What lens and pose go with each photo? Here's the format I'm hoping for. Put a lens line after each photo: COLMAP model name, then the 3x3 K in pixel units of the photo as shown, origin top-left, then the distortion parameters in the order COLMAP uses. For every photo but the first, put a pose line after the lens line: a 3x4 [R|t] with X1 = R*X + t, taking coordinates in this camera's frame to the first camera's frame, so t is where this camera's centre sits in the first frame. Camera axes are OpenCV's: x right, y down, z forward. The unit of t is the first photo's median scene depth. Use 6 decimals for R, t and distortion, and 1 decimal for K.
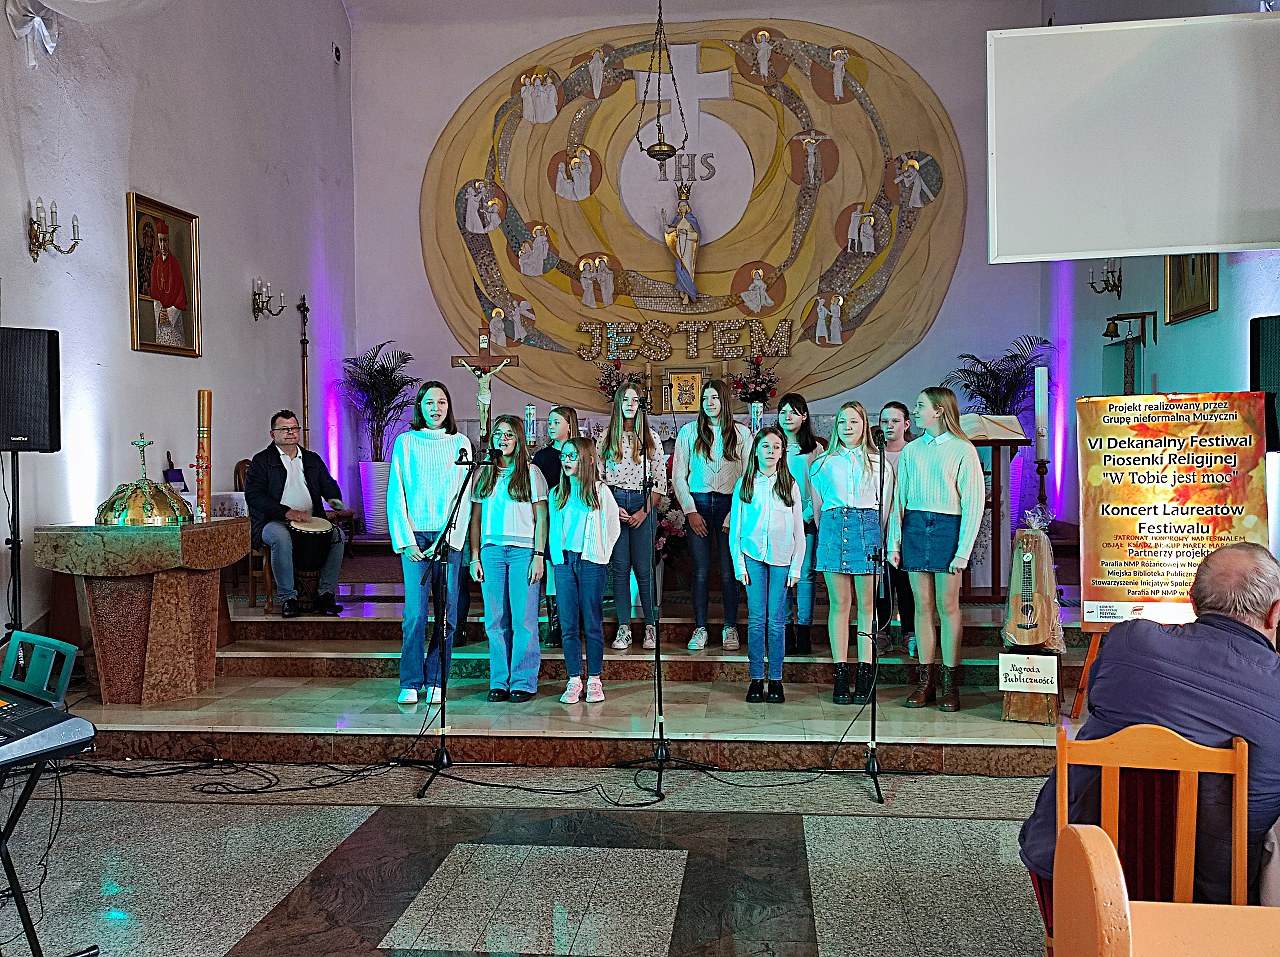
lens RADIAL K [[966.0, 0, 640.0], [0, 966.0, 478.5], [0, 0, 1]] dist [0.015862, -0.002580]
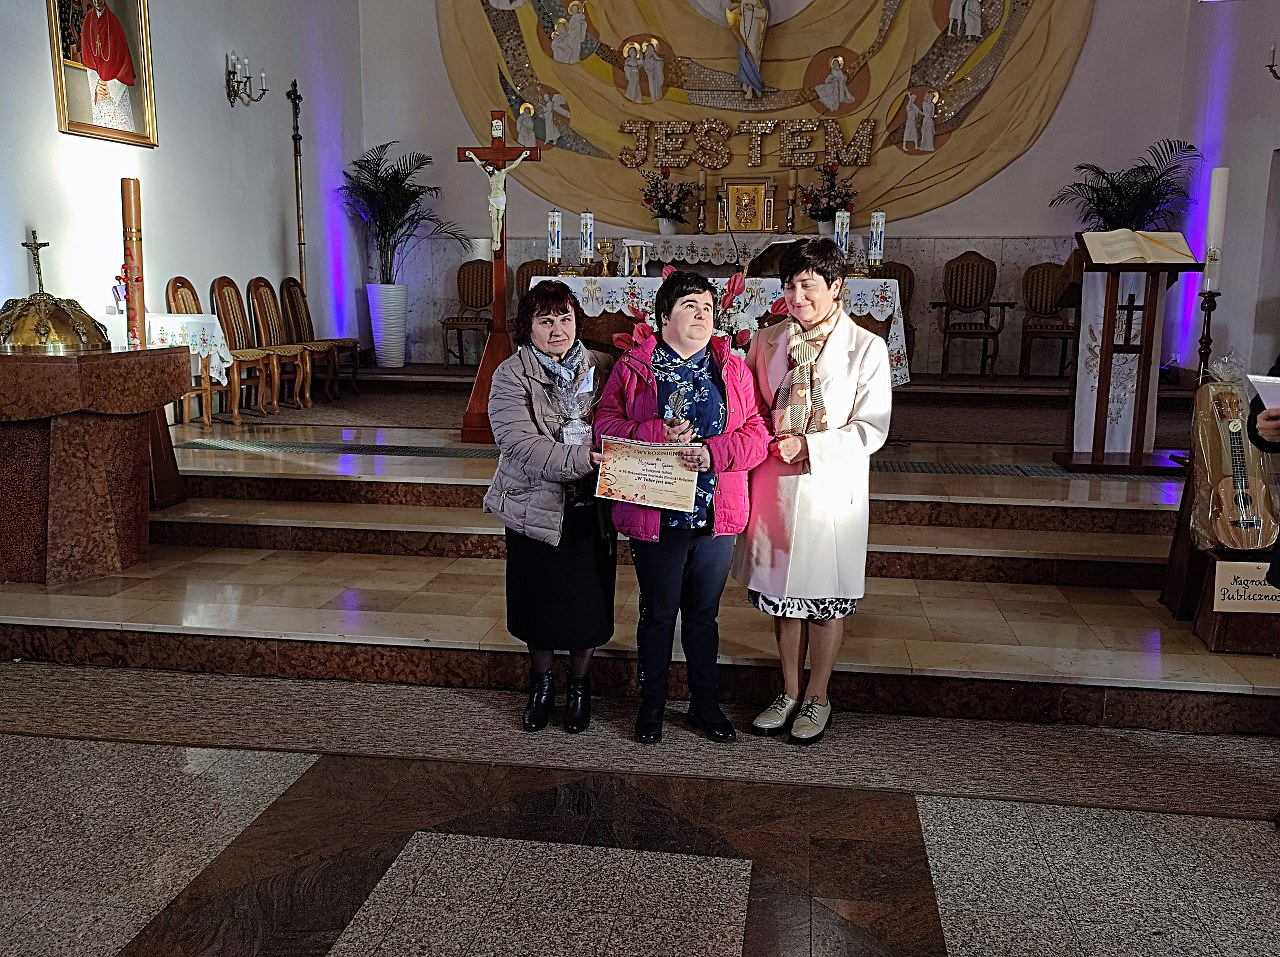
lens RADIAL K [[966.0, 0, 640.0], [0, 966.0, 478.5], [0, 0, 1]] dist [0.015862, -0.002580]
pose [[0.998703, 0.026180, -0.043673, -0.002609], [-0.018404, 0.985309, 0.169787, 0.004272], [0.047476, -0.168763, 0.984513, 0.174941]]
